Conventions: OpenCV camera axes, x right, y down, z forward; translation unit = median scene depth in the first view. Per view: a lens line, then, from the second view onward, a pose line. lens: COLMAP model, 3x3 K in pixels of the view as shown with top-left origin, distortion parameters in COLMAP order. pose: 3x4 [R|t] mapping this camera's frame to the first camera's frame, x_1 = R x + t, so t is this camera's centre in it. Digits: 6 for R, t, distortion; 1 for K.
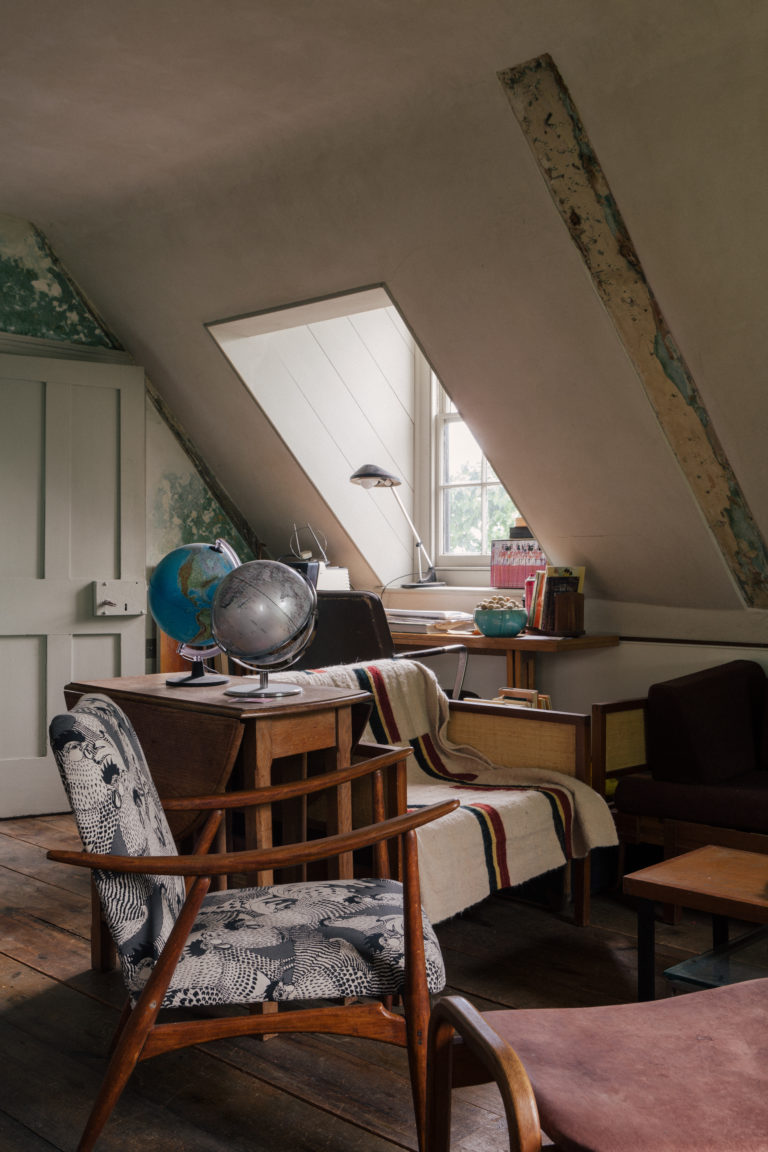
lens RADIAL K [[1156.3, 0, 383.4], [0, 1156.3, 575.6], [0, 0, 1]] dist [0.019350, 0.000000]
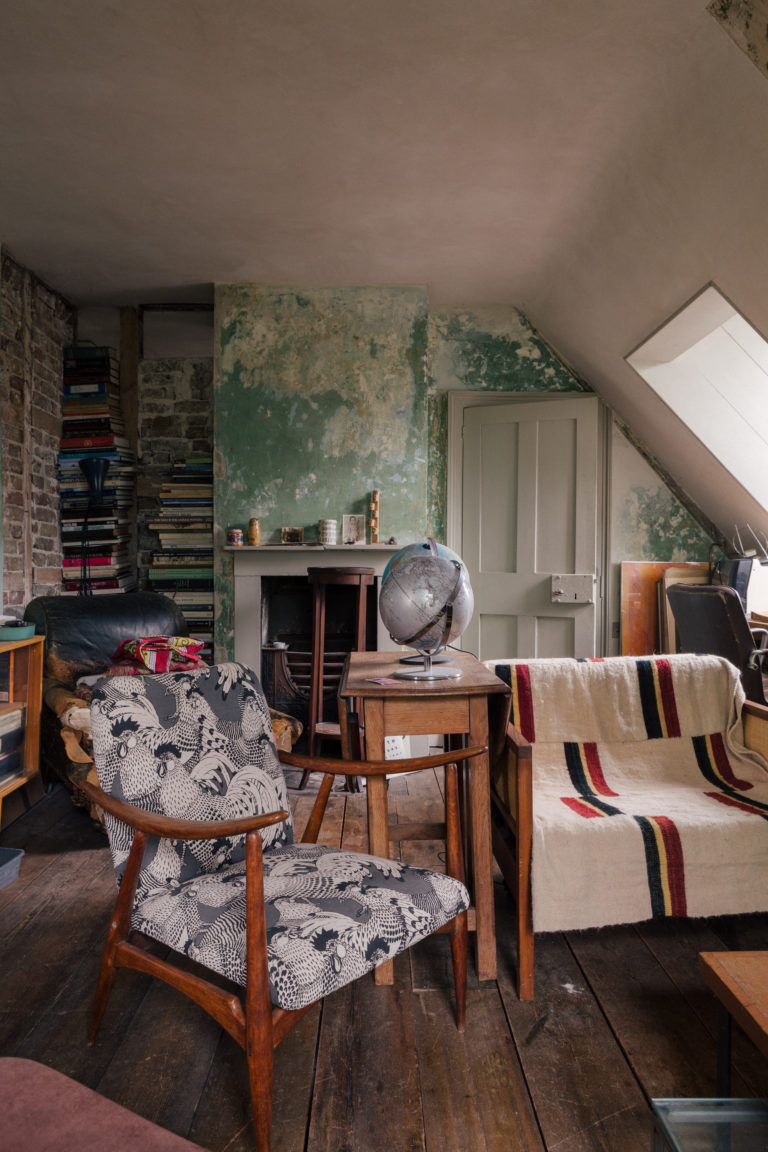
lens RADIAL K [[781.5, 0, 384.7], [0, 781.5, 585.0], [0, 0, 1]] dist [-0.026932, 0.026463]
pose [[0.708438, 0.015908, -0.705593, 0.228848], [-0.004446, 0.999827, 0.018077, 0.000906], [0.705759, -0.009669, 0.708386, 0.257210]]
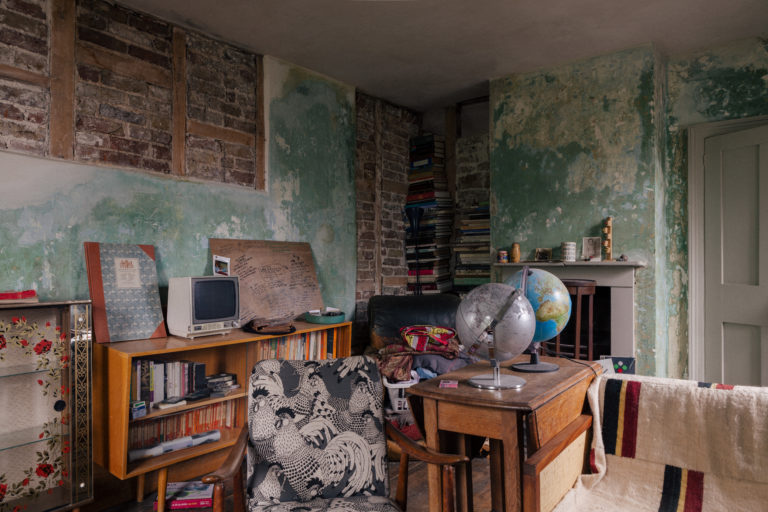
lens RADIAL K [[521.0, 0, 379.5], [0, 521.0, 257.6], [0, 0, 1]] dist [-0.026932, 0.026463]
pose [[0.107259, -0.014414, -0.994127, 0.278514], [-0.004639, 0.999877, -0.014998, -0.019573], [0.994220, 0.006220, 0.107179, 0.465838]]
